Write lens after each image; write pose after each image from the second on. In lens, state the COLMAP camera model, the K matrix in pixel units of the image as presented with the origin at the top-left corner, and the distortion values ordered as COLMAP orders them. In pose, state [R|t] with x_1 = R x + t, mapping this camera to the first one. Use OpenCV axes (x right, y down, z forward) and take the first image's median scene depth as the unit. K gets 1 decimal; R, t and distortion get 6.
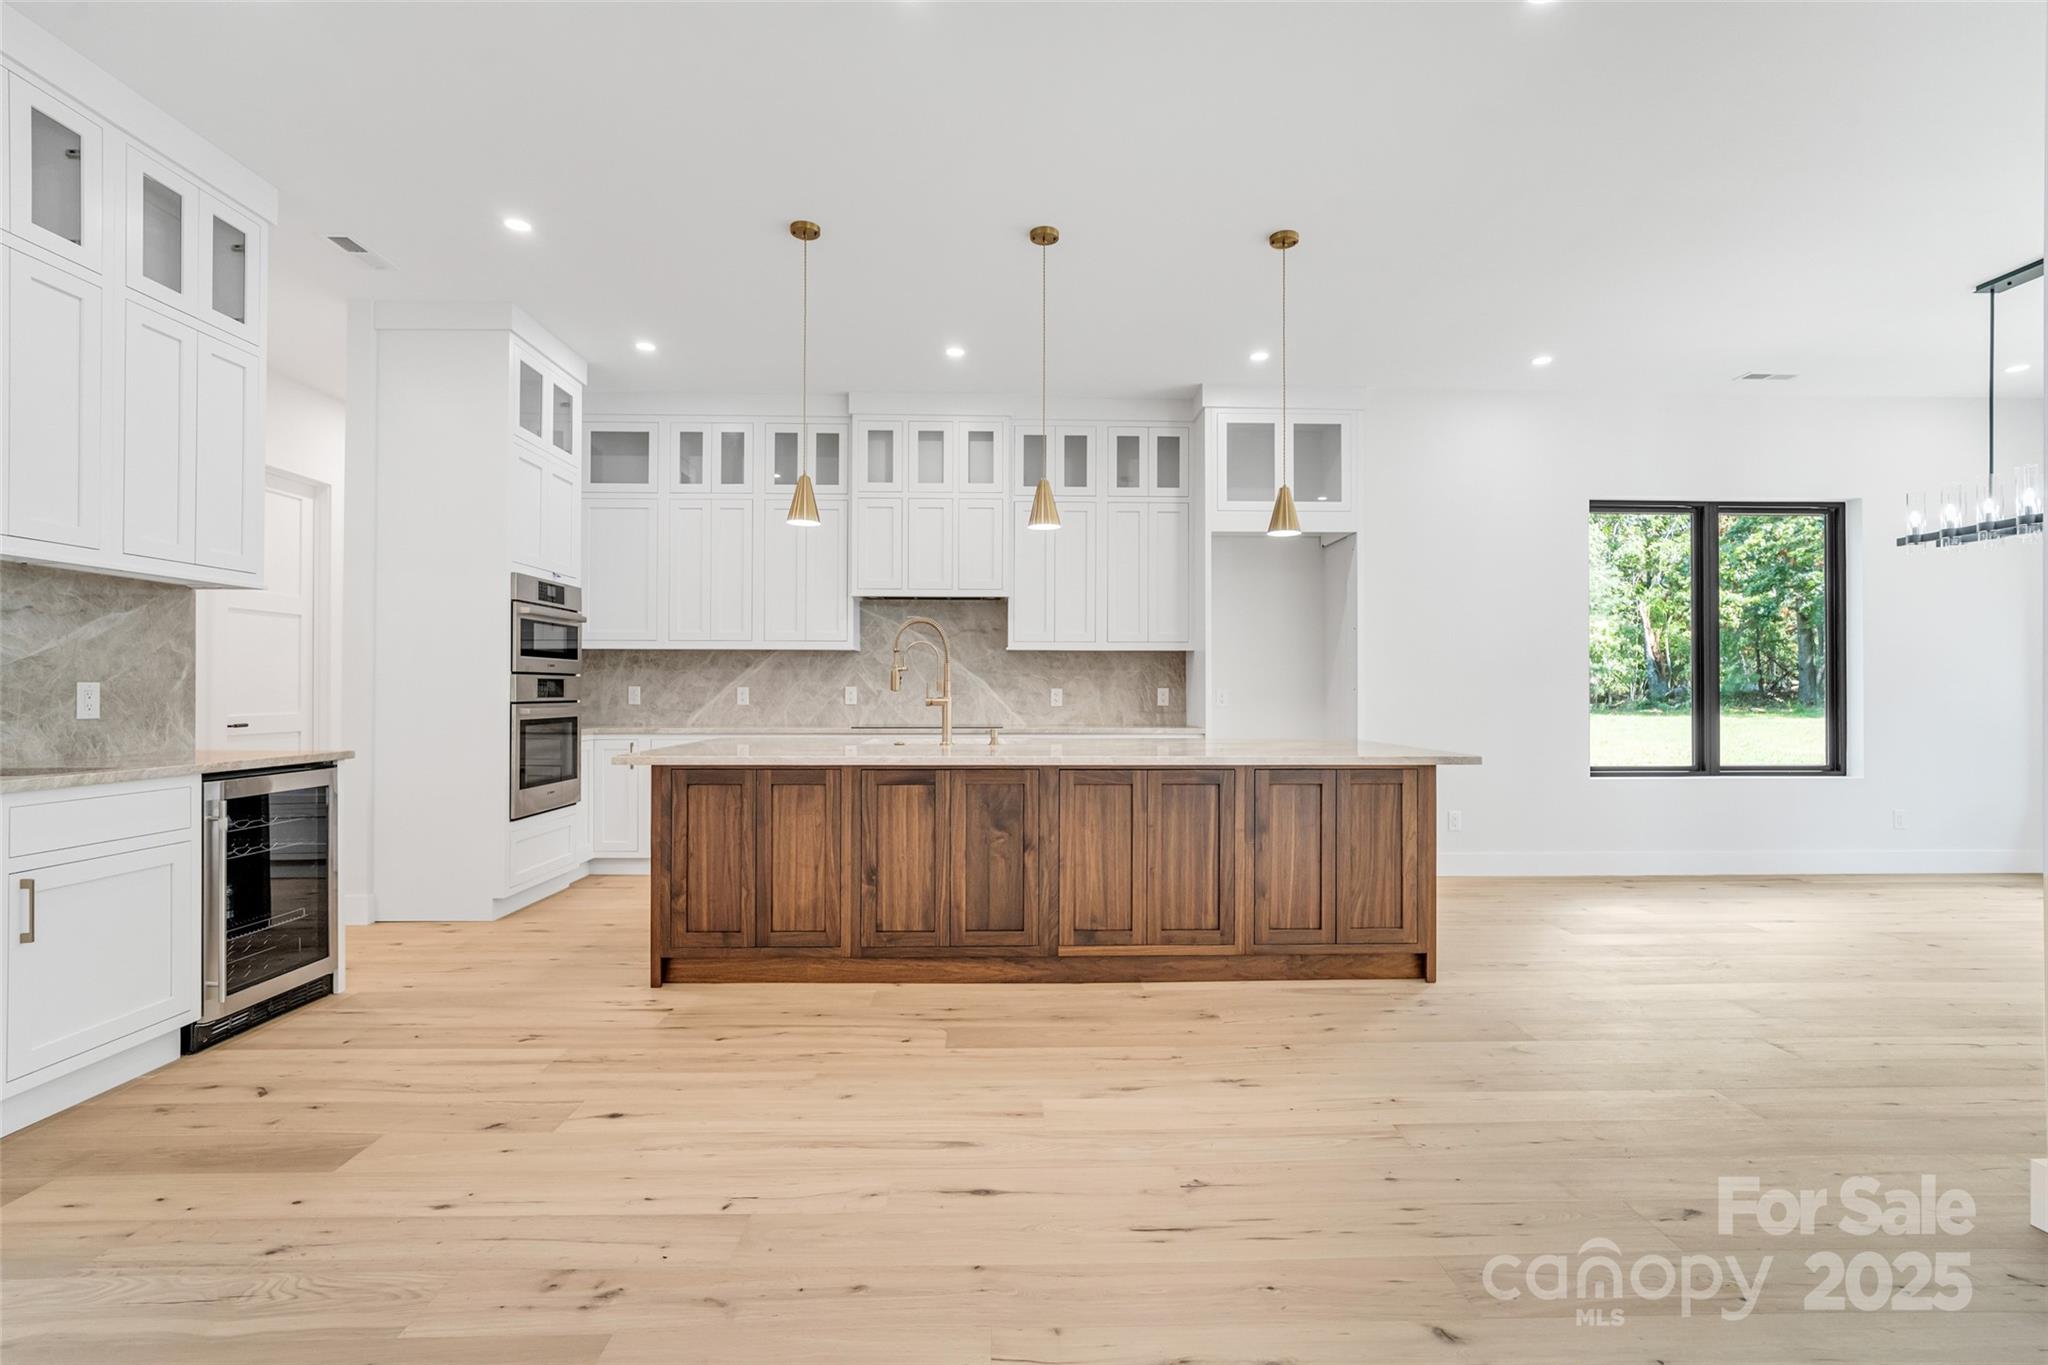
lens RADIAL K [[958.9, 0, 1022.8], [0, 958.9, 685.0], [0, 0, 1]] dist [-0.019944, 0.010619]
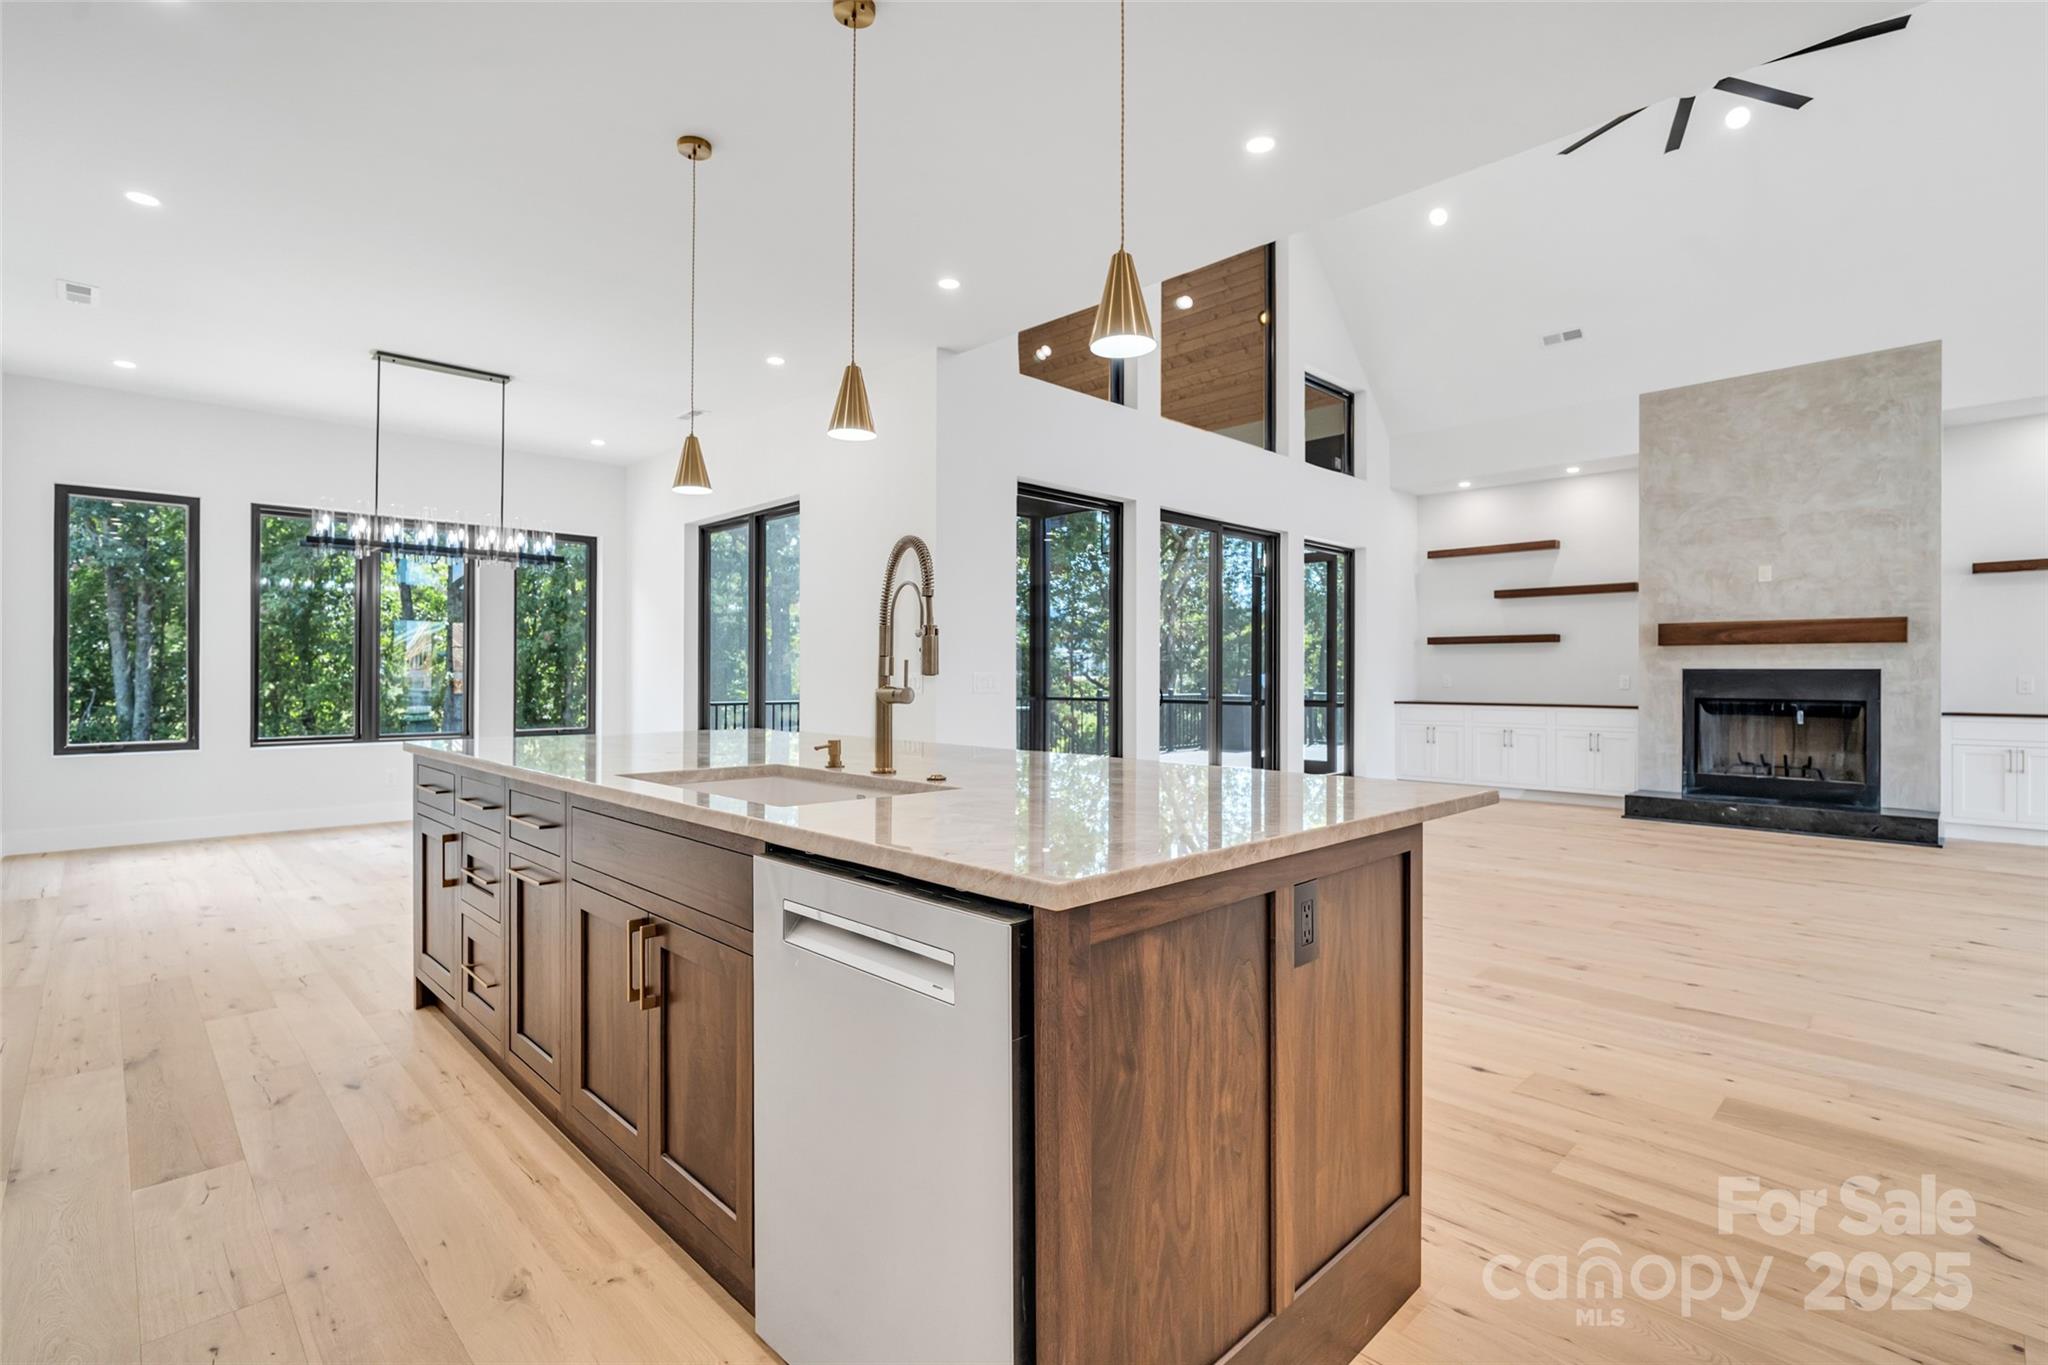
lens RADIAL K [[958.9, 0, 1024.2], [0, 958.9, 673.1], [0, 0, 1]] dist [-0.019944, 0.010619]
pose [[-0.682652, -0.000597, 0.730744, -0.595985], [-0.008985, 0.999931, -0.007577, 0.009231], [-0.730689, -0.011738, -0.682610, 1.457516]]
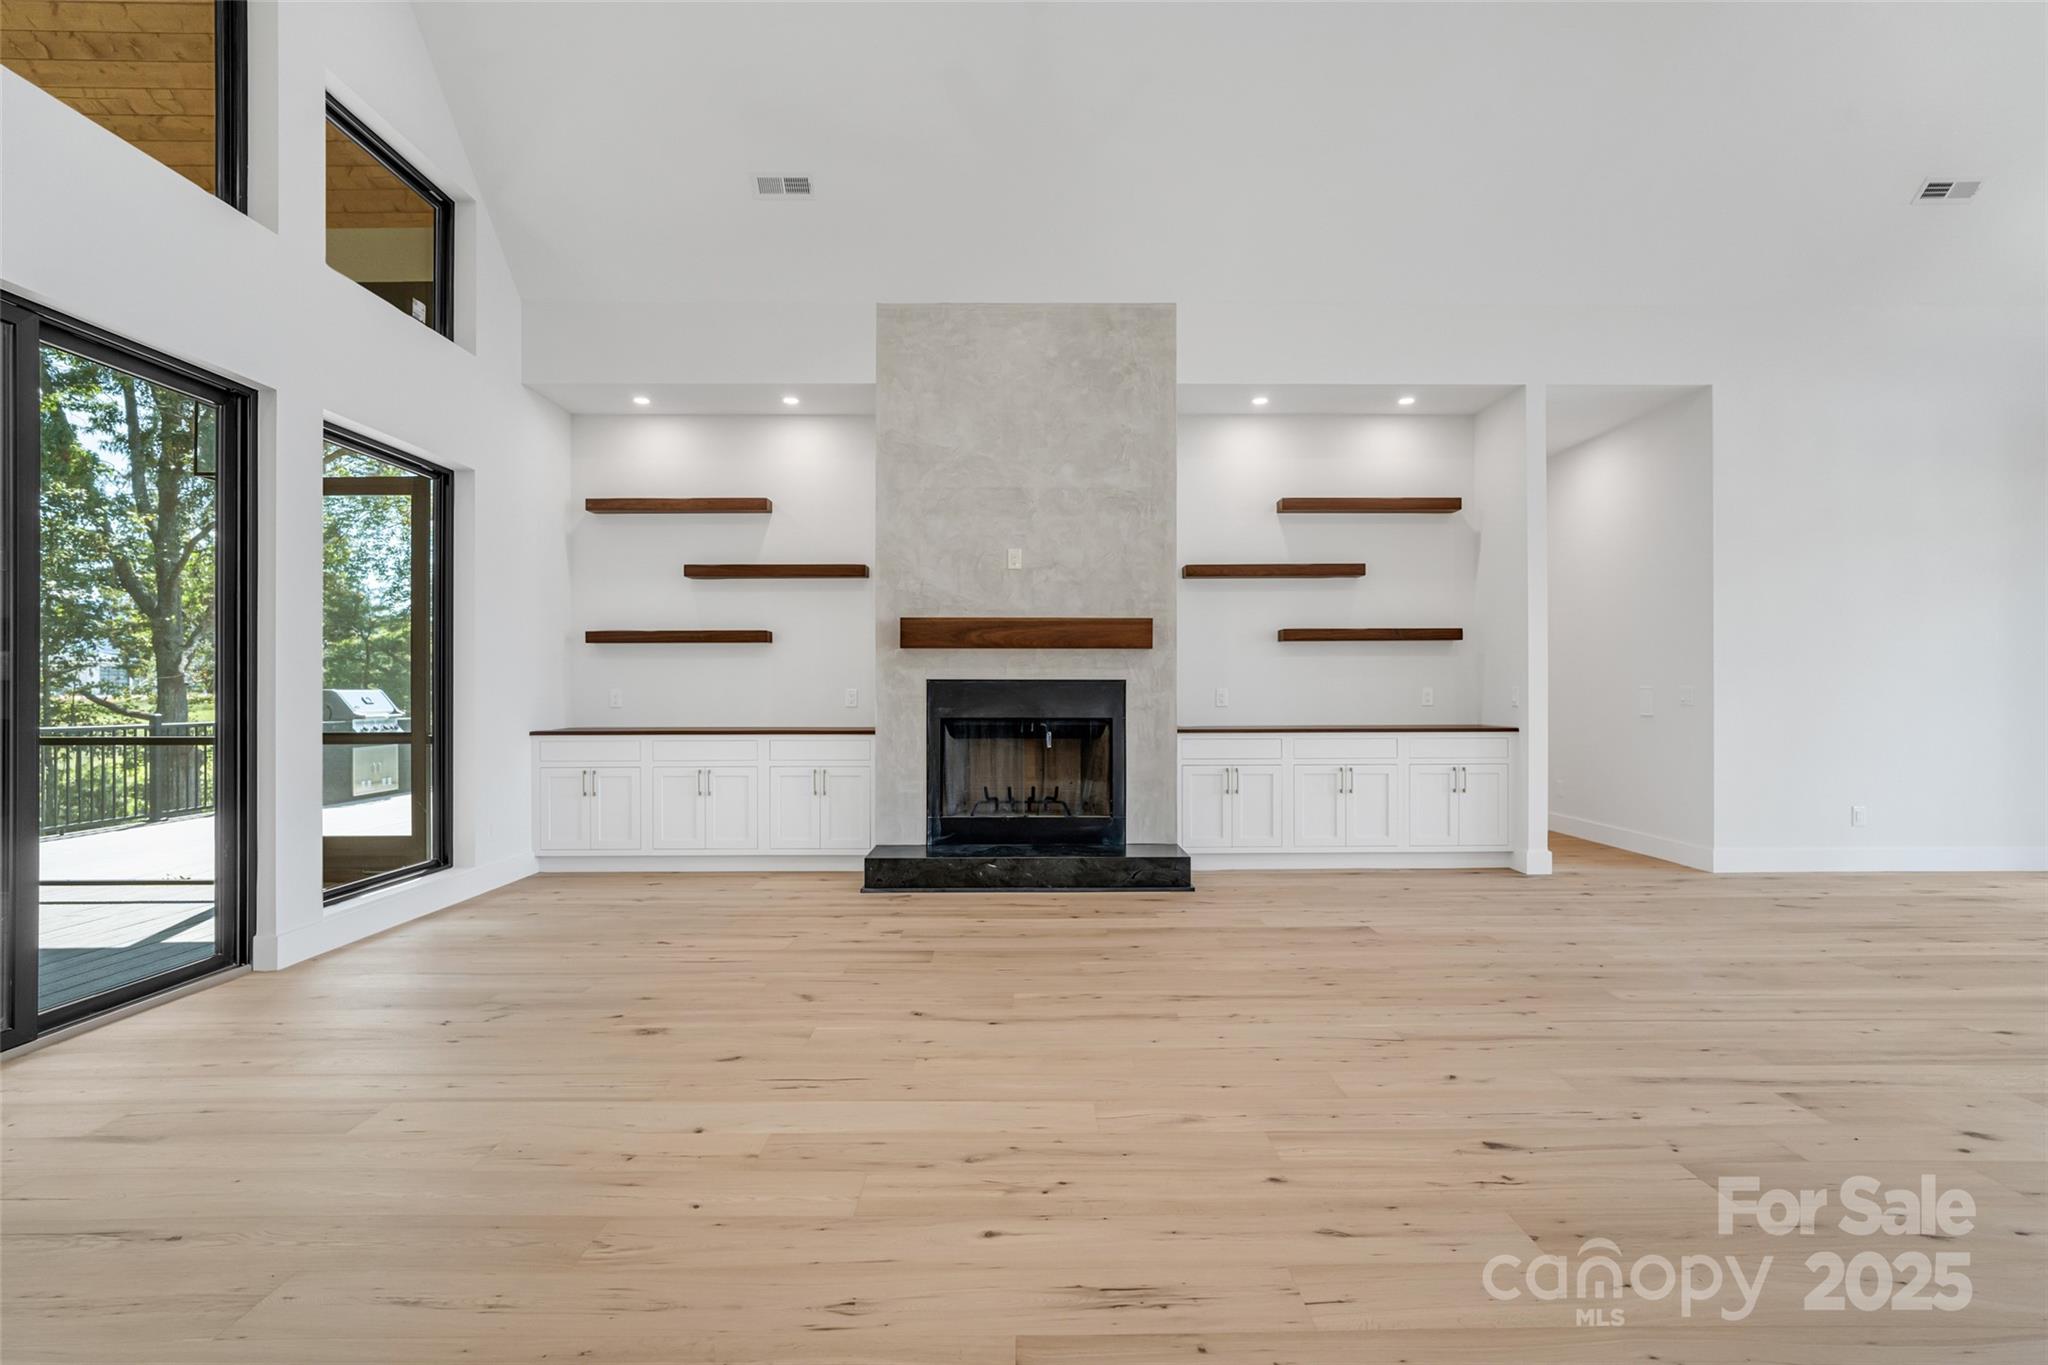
lens RADIAL K [[958.9, 0, 1025.1], [0, 958.9, 691.3], [0, 0, 1]] dist [-0.019944, 0.010619]
pose [[-0.999878, 0.001315, 0.015546, -0.238878], [0.001181, 0.999962, -0.008624, 0.003875], [-0.015557, -0.008605, -0.999842, 0.538910]]
